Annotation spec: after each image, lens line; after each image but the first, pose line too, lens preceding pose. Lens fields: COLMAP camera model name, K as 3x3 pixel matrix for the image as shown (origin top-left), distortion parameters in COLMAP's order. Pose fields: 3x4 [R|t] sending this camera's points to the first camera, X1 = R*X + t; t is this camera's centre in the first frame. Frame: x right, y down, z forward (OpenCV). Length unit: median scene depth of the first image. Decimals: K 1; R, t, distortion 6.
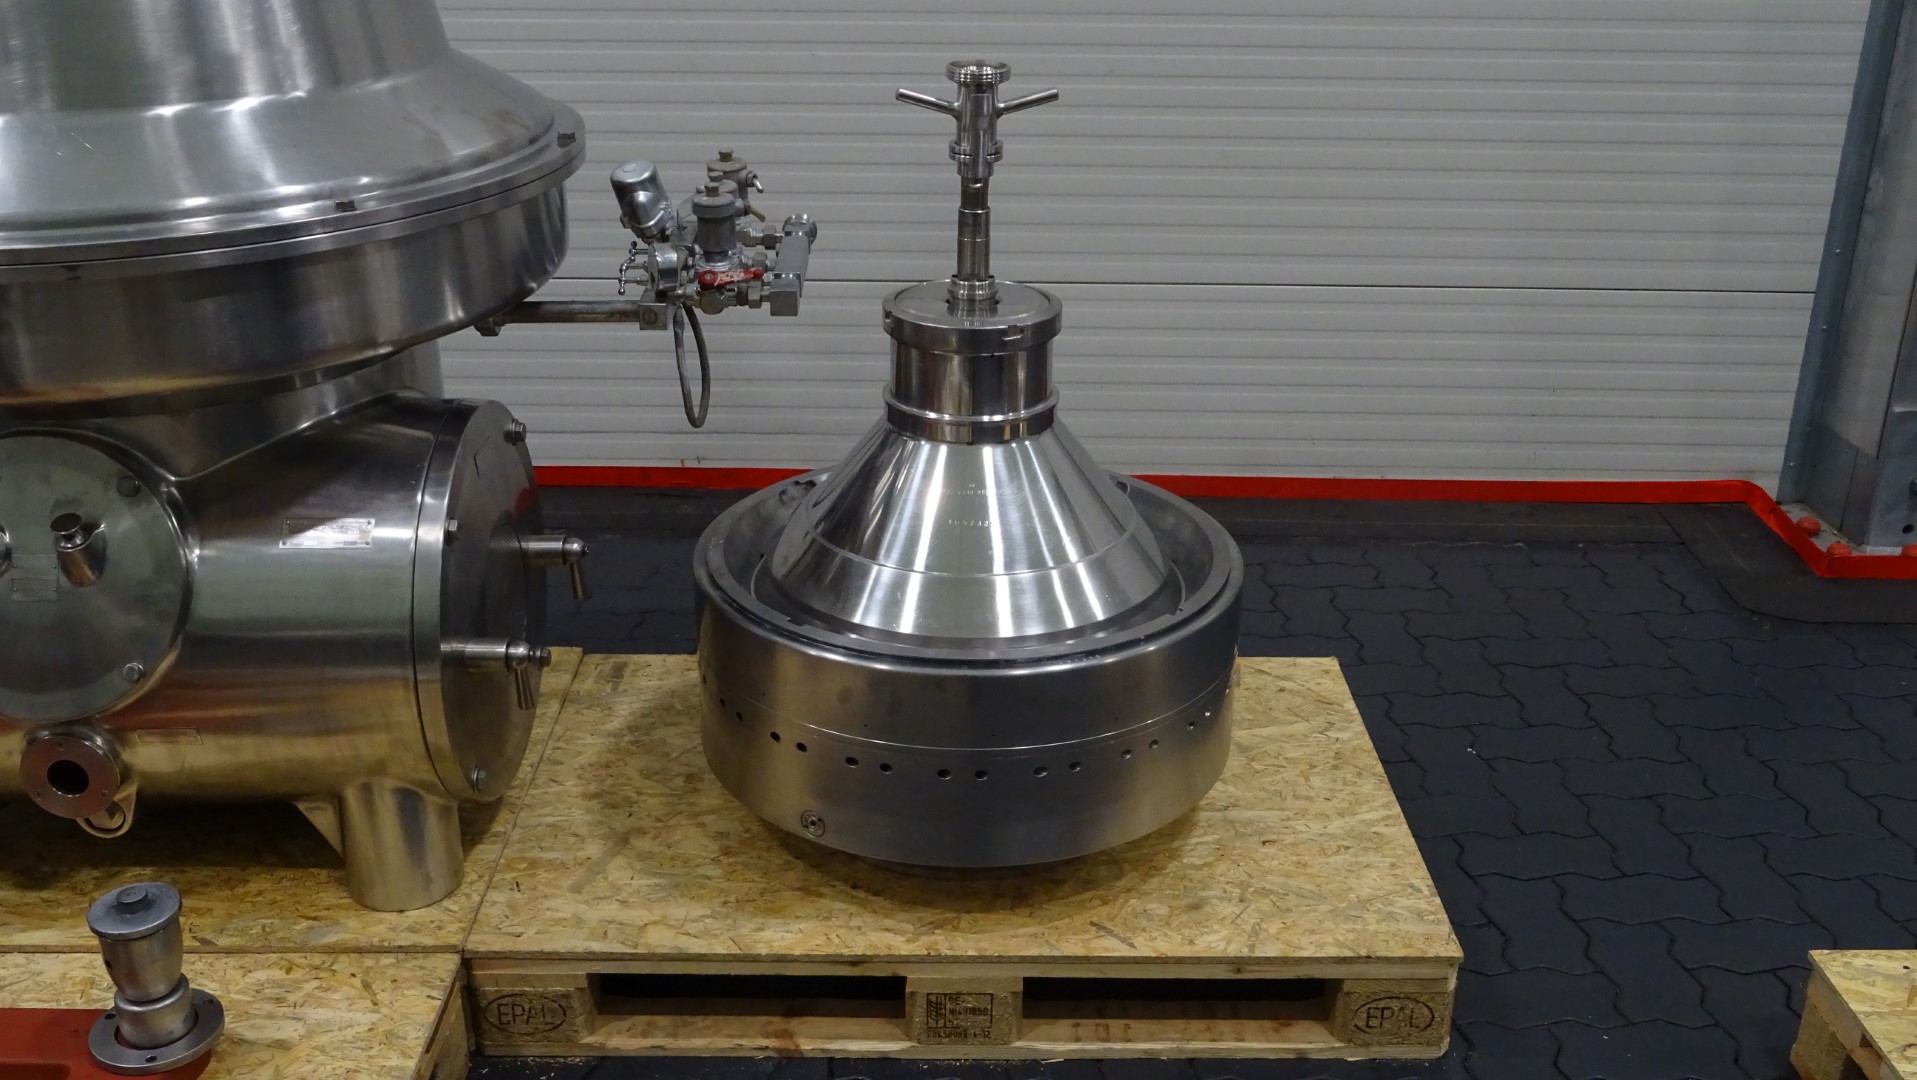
lens RADIAL K [[1802.8, 0, 958.5], [0, 1802.8, 540.0], [0, 0, 1]] dist [0.003666, -0.034367]
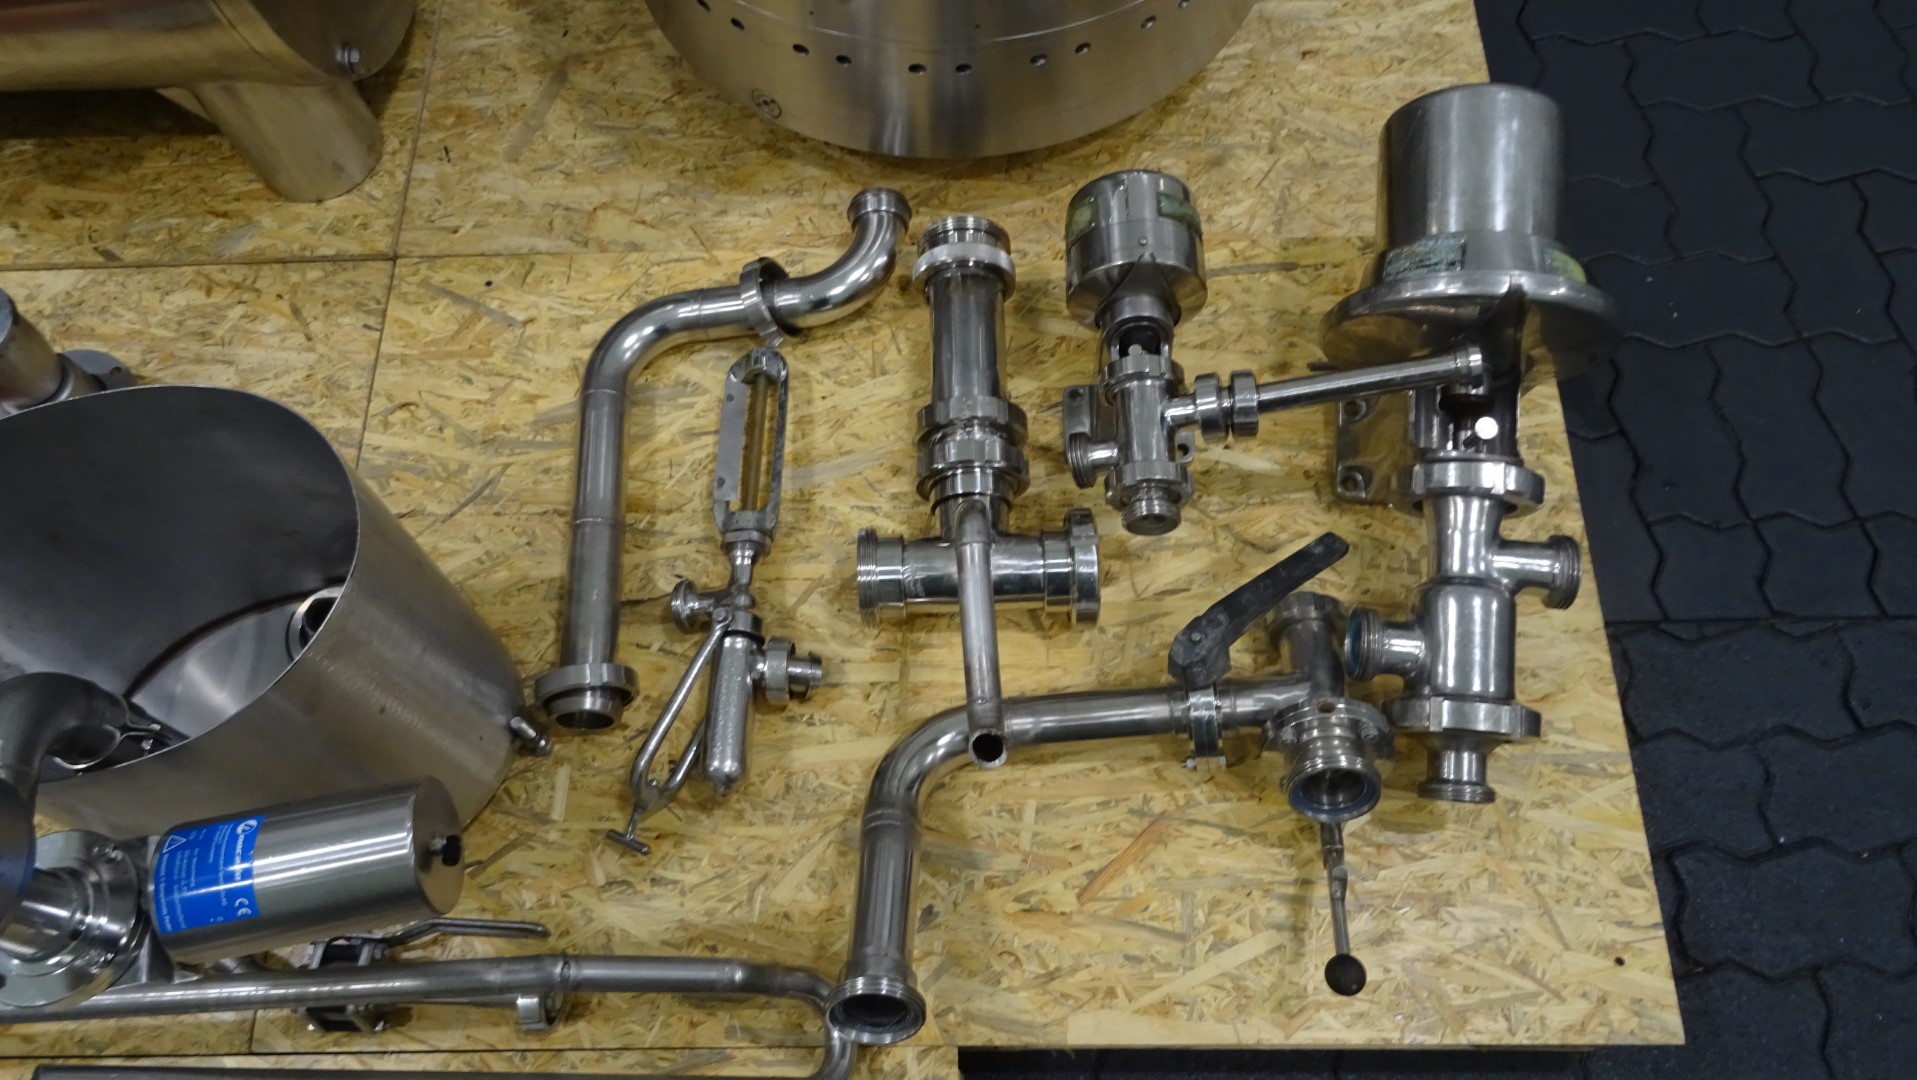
lens RADIAL K [[1388.6, 0, 958.5], [0, 1388.6, 540.0], [0, 0, 1]] dist [0.001007, 0.002077]
pose [[0.999361, -0.015608, -0.032152, 0.024917], [0.033311, 0.732753, 0.679679, -0.124993], [0.012951, -0.680316, 0.732805, 0.383498]]
